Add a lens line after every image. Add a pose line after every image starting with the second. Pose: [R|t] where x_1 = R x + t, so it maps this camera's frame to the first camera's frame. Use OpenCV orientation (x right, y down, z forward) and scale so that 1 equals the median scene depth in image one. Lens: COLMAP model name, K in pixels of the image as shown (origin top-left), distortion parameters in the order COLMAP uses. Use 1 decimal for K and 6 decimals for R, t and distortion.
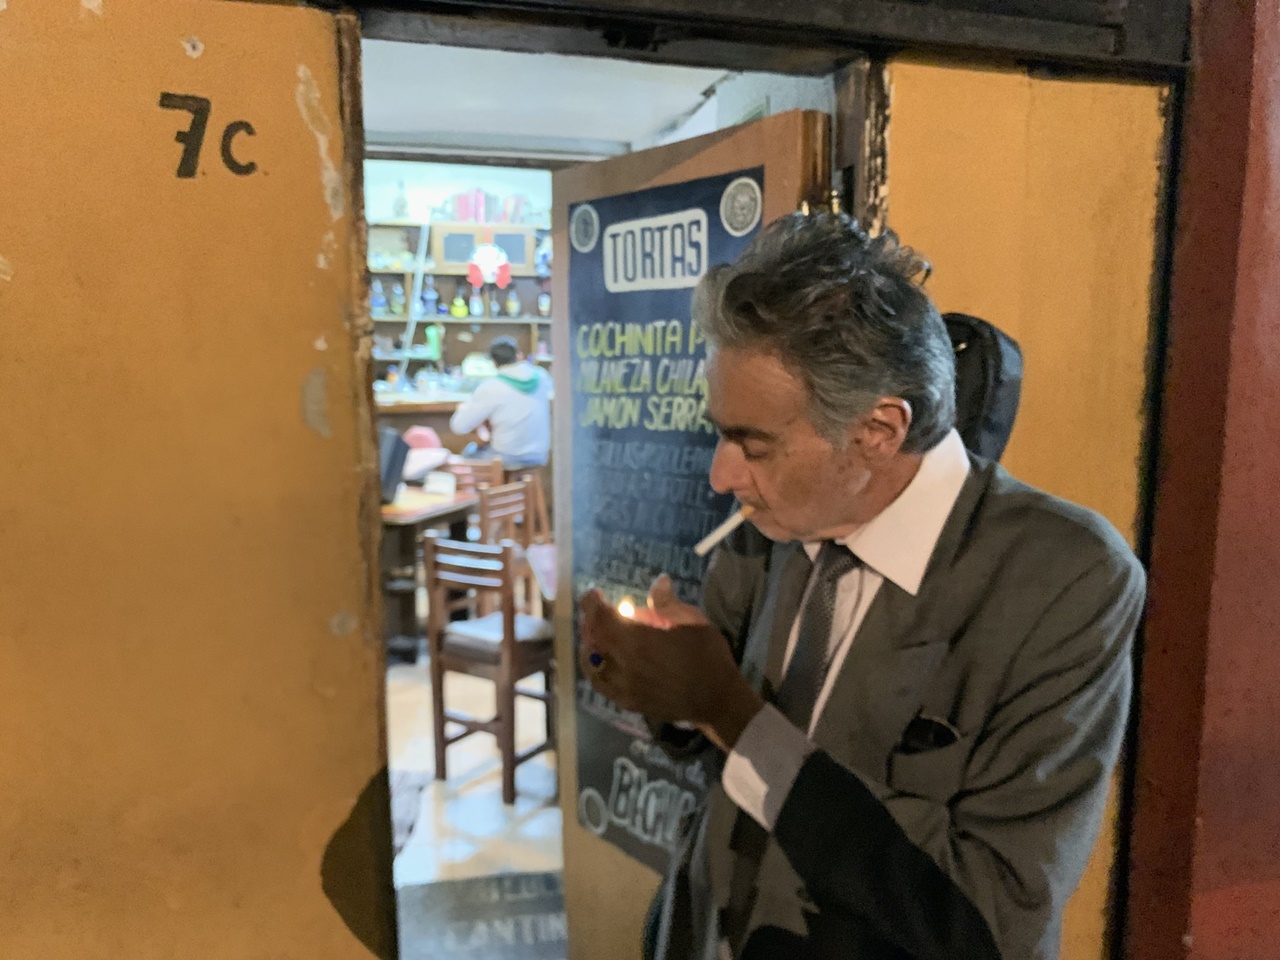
lens RADIAL K [[964.1, 0, 648.2], [0, 964.1, 500.2], [0, 0, 1]] dist [-0.001903, -0.009902]
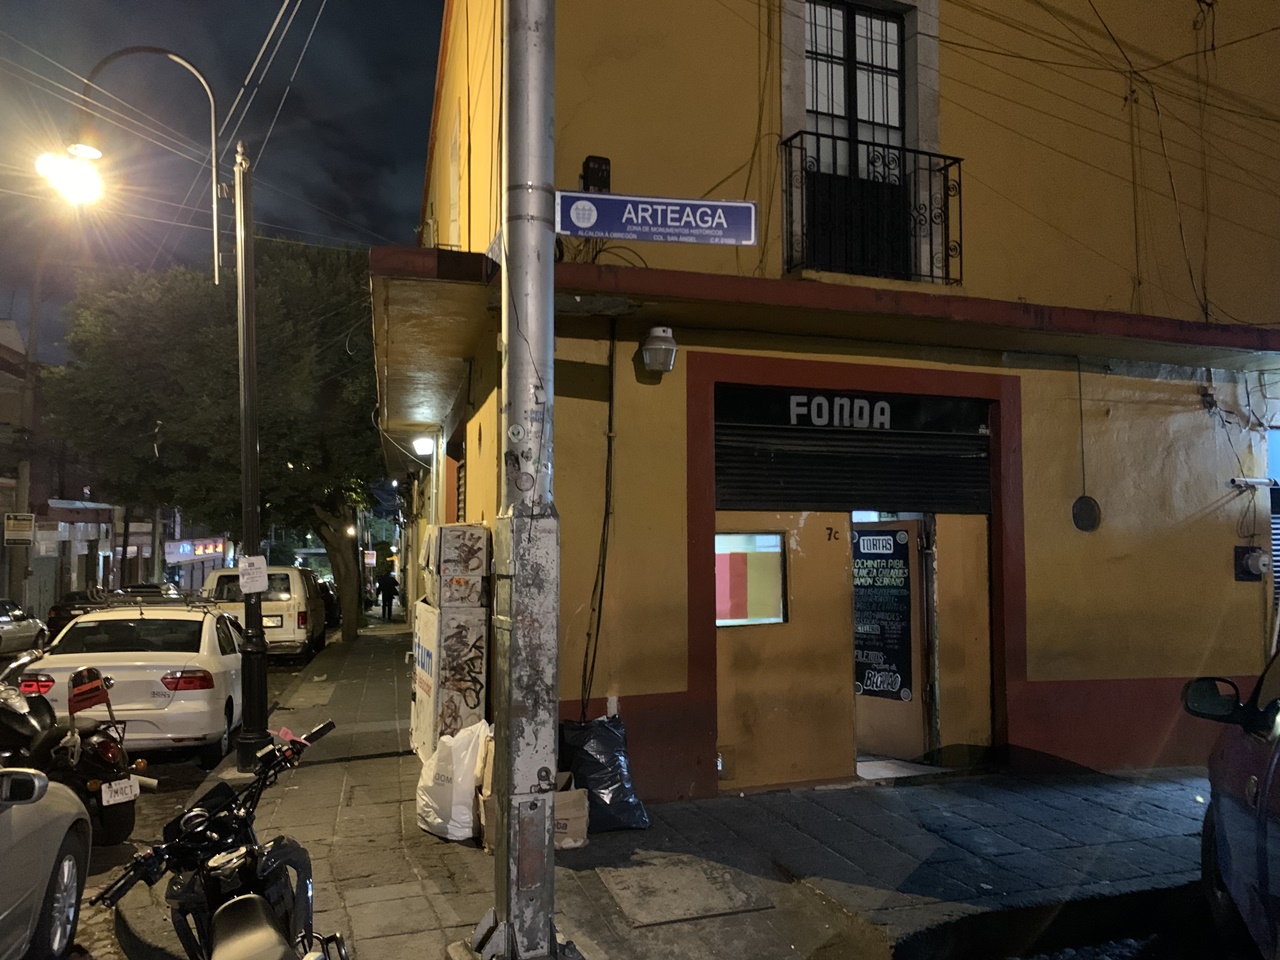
lens RADIAL K [[964.1, 0, 648.2], [0, 964.1, 500.2], [0, 0, 1]] dist [-0.001903, -0.009902]
pose [[0.995234, 0.007349, 0.097237, -1.459287], [0.011488, 0.981377, -0.191746, 0.371281], [-0.096835, 0.191949, 0.976616, -3.207587]]
